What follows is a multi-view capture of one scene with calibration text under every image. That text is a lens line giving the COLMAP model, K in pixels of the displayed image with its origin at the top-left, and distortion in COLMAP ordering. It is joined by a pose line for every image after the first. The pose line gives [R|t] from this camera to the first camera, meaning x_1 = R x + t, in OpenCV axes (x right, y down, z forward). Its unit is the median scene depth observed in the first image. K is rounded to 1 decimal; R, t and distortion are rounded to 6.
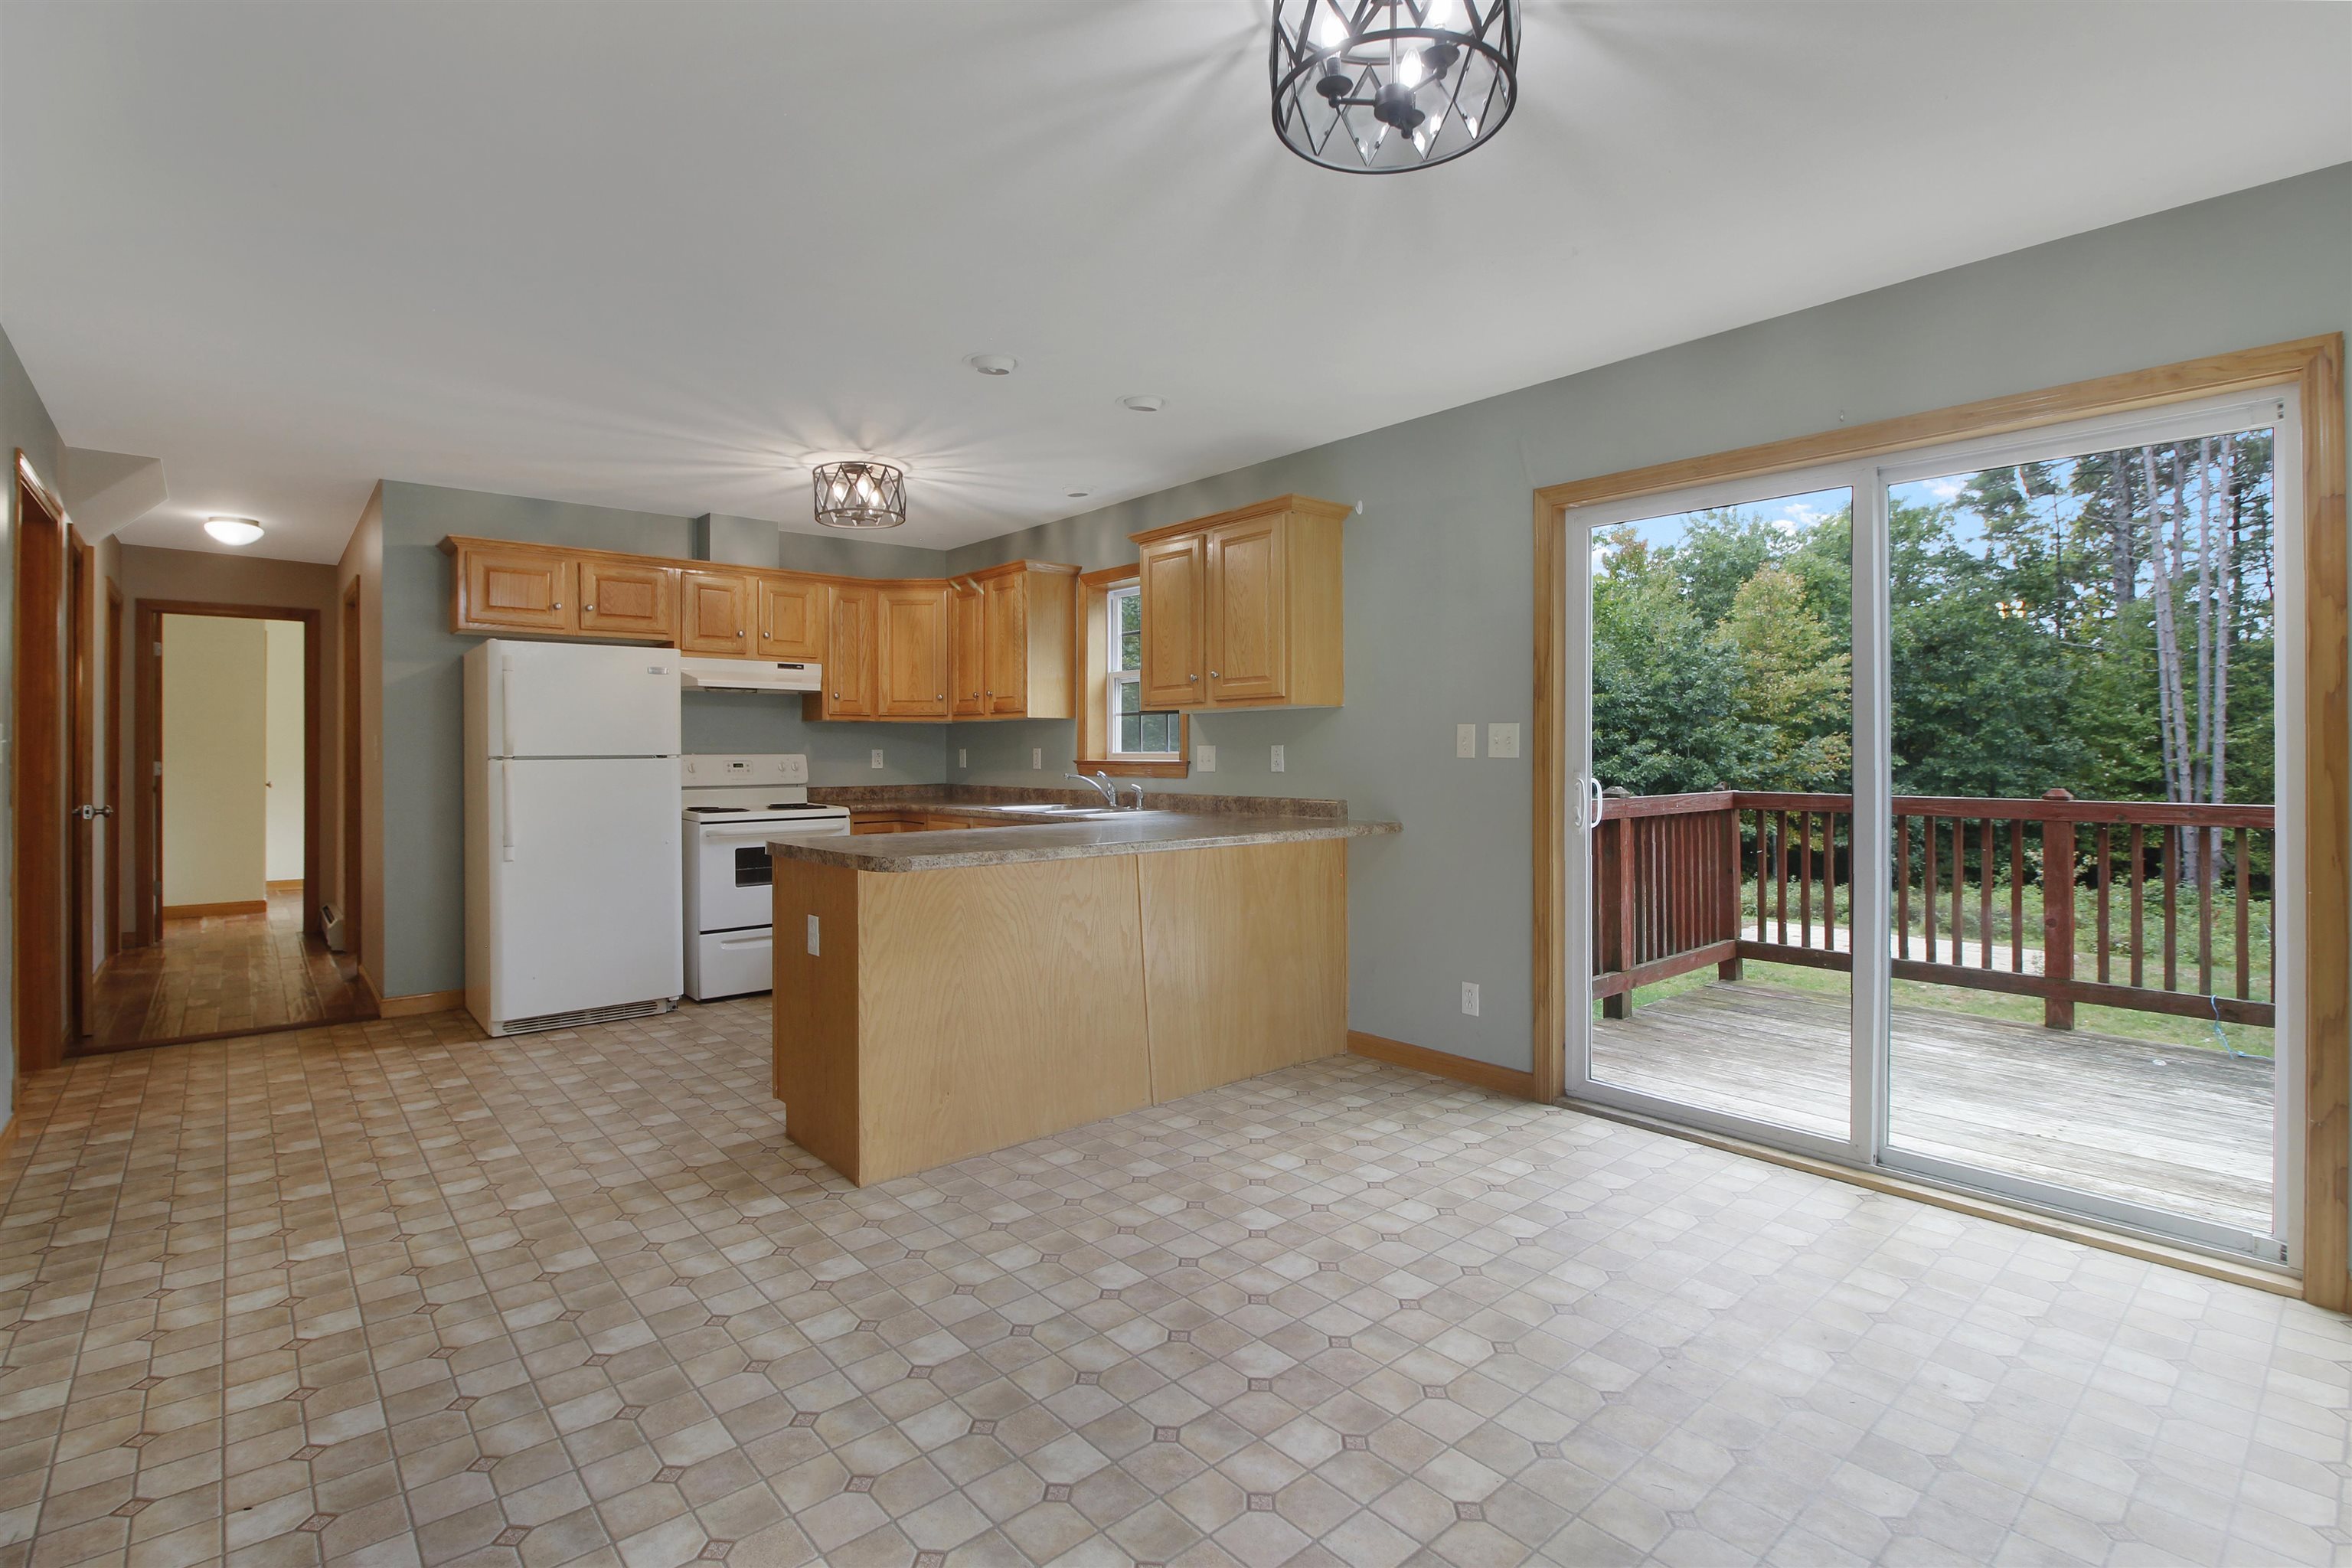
lens RADIAL K [[1095.6, 0, 1172.4], [0, 1095.6, 751.2], [0, 0, 1]] dist [-0.003342, -0.010191]
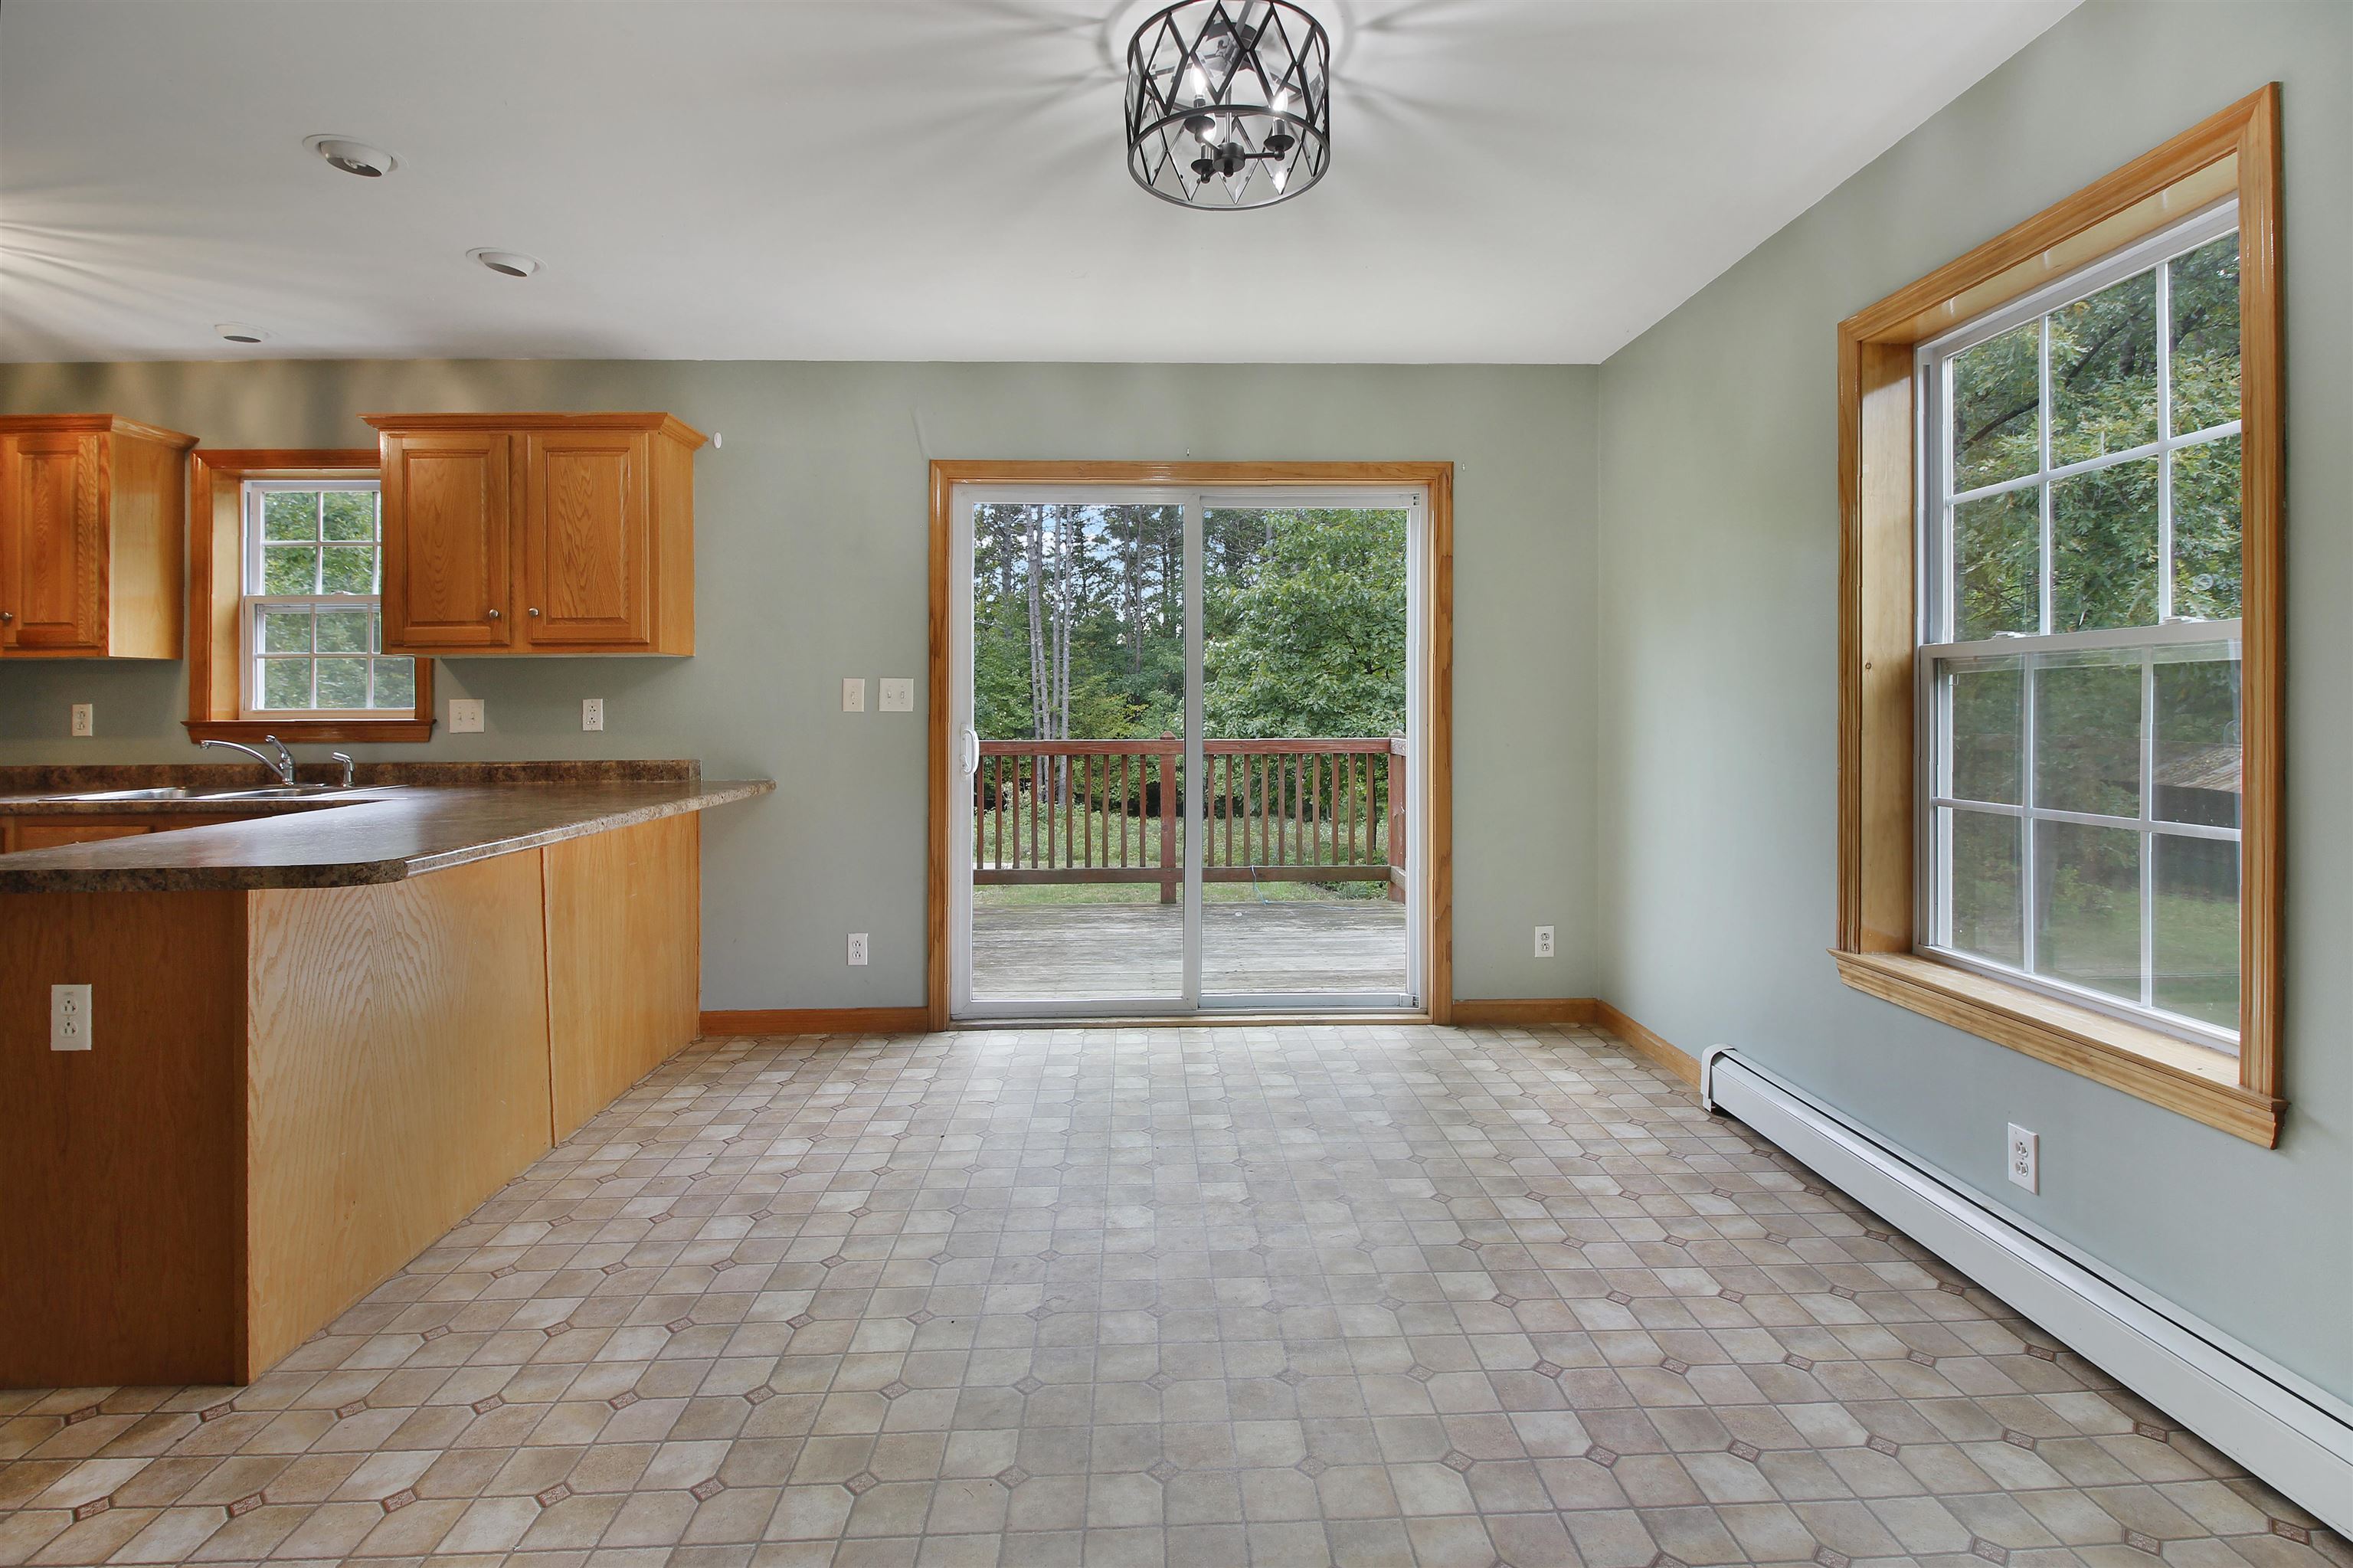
lens RADIAL K [[1084.4, 0, 1204.3], [0, 1084.4, 725.4], [0, 0, 1]] dist [-0.012967, -0.000589]
pose [[0.623077, -0.017033, 0.781975, -0.299939], [0.003307, 0.999811, 0.019143, 0.000341], [-0.782153, -0.009342, 0.623016, 0.122204]]
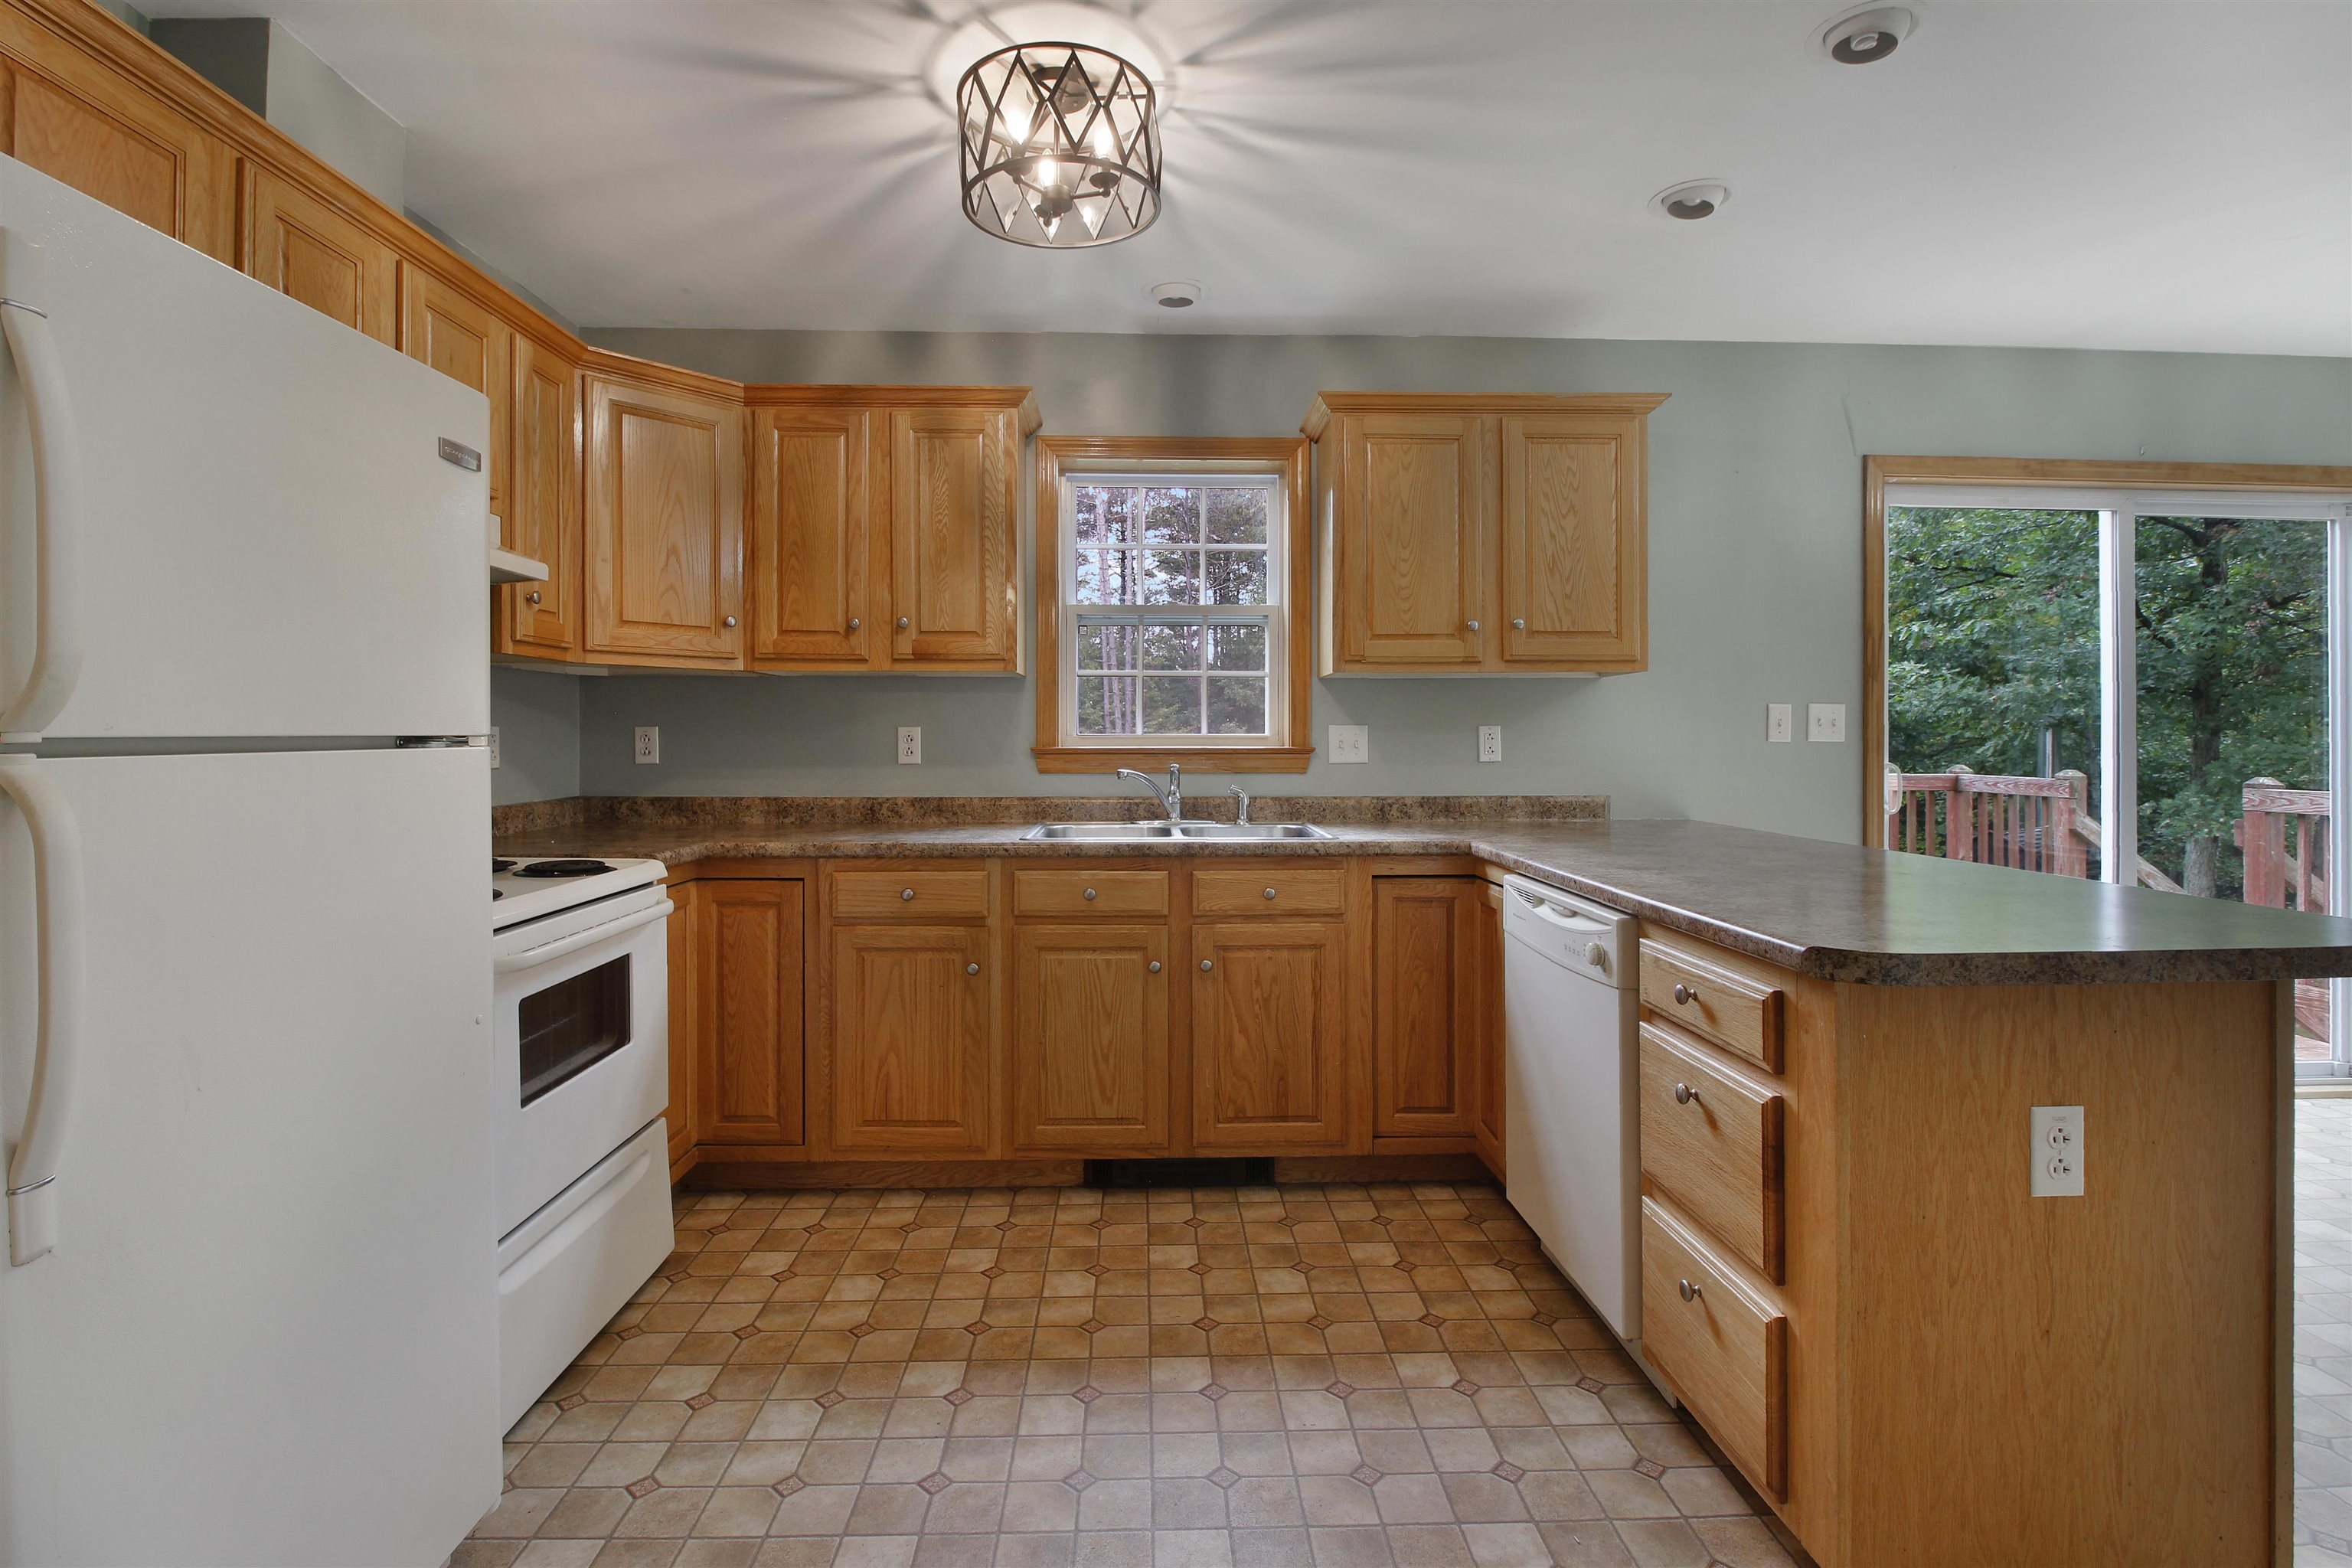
lens RADIAL K [[1105.9, 0, 1174.0], [0, 1105.9, 720.7], [0, 0, 1]] dist [0.001158, -0.012341]
pose [[0.623115, 0.012794, 0.782025, -0.702822], [-0.003720, 0.999903, -0.013395, 0.002172], [-0.782121, 0.005437, 0.623103, 0.801110]]
